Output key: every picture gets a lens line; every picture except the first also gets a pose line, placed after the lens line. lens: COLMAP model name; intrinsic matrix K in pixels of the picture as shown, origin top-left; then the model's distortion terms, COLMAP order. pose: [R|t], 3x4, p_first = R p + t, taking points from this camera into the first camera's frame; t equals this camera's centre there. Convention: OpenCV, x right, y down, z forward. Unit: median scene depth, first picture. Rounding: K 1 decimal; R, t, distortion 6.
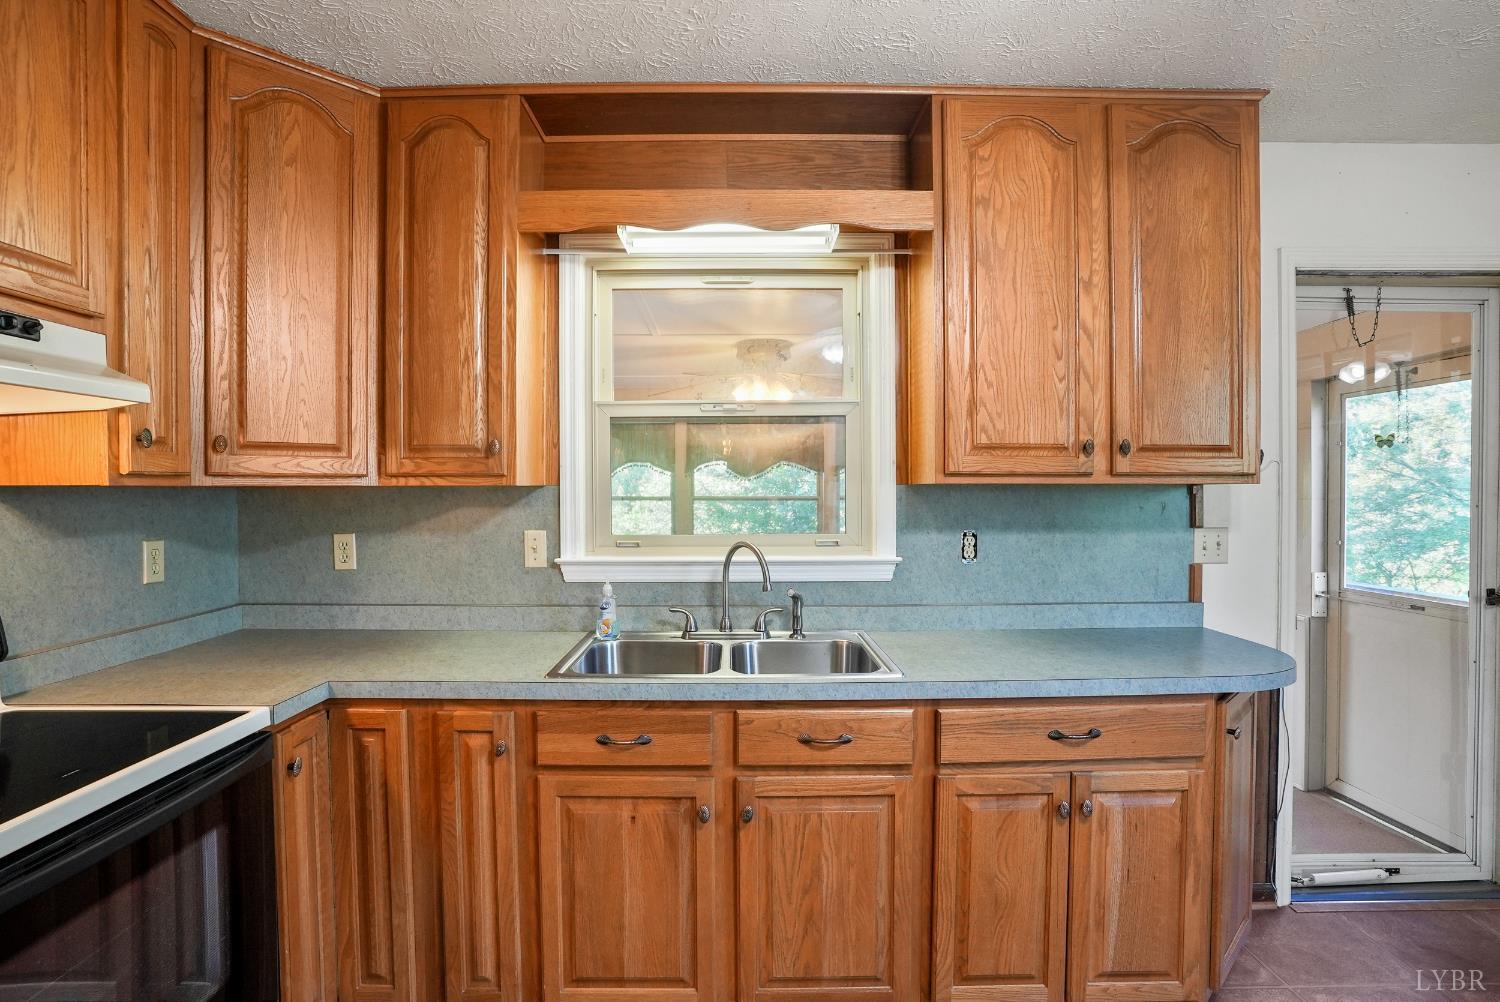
lens RADIAL K [[744.7, 0, 749.8], [0, 744.7, 474.8], [0, 0, 1]] dist [-0.076965, 0.034022]
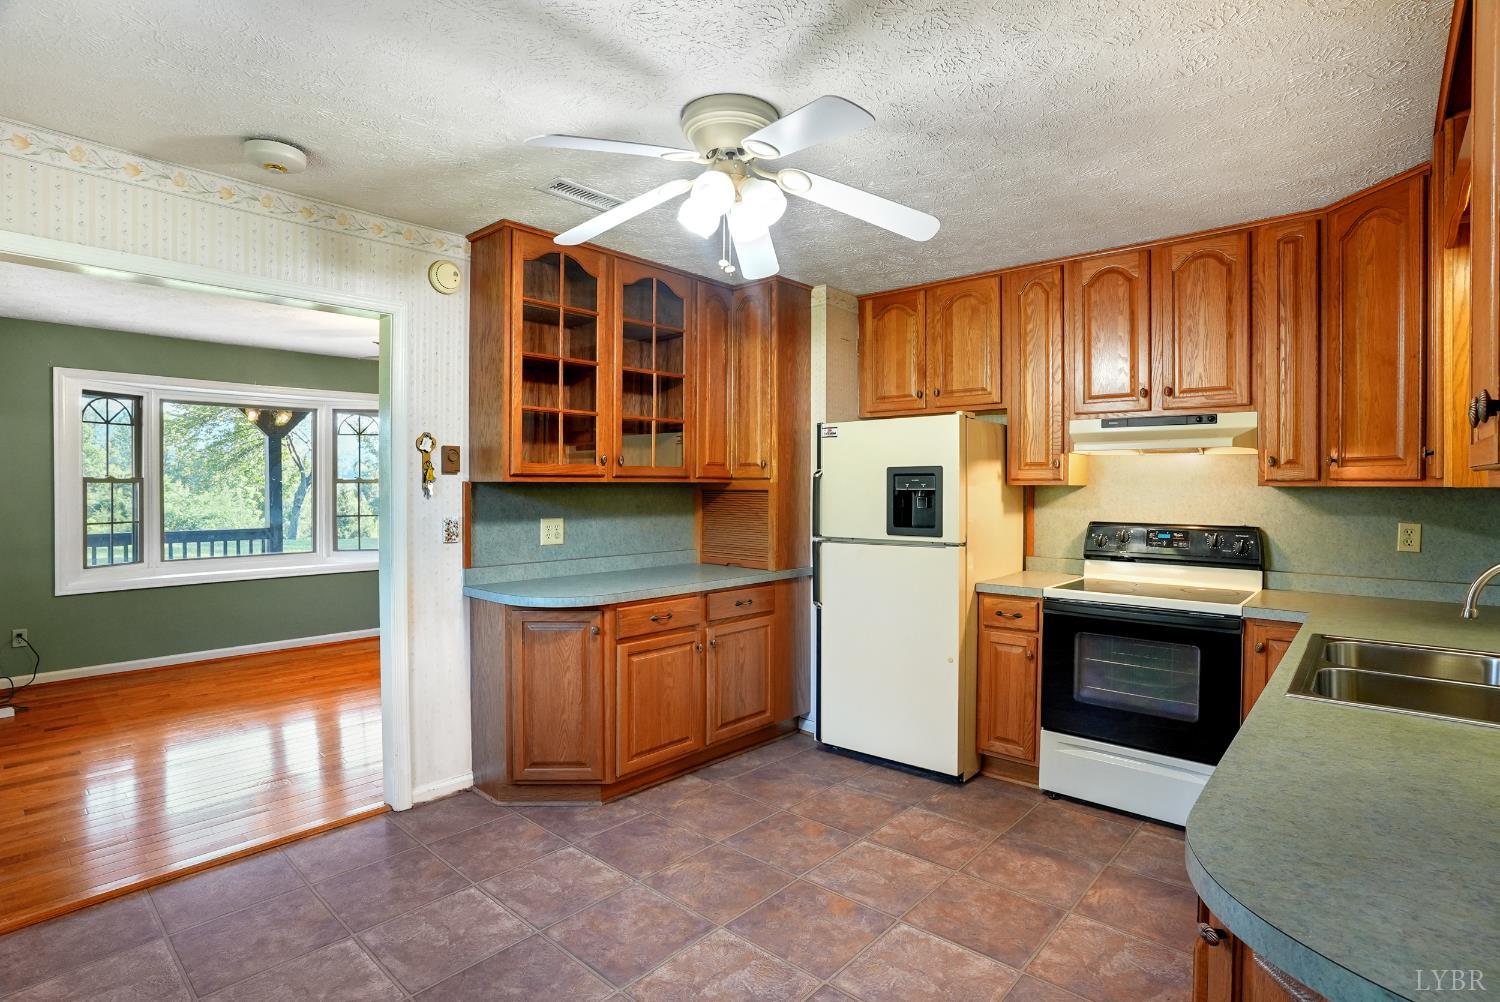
lens RADIAL K [[744.7, 0, 749.8], [0, 744.7, 474.8], [0, 0, 1]] dist [-0.076965, 0.034022]
pose [[-0.653618, -0.011361, -0.756739, 1.366017], [0.009305, 0.999691, -0.023045, 0.014491], [0.756767, -0.022105, -0.653311, 1.078981]]
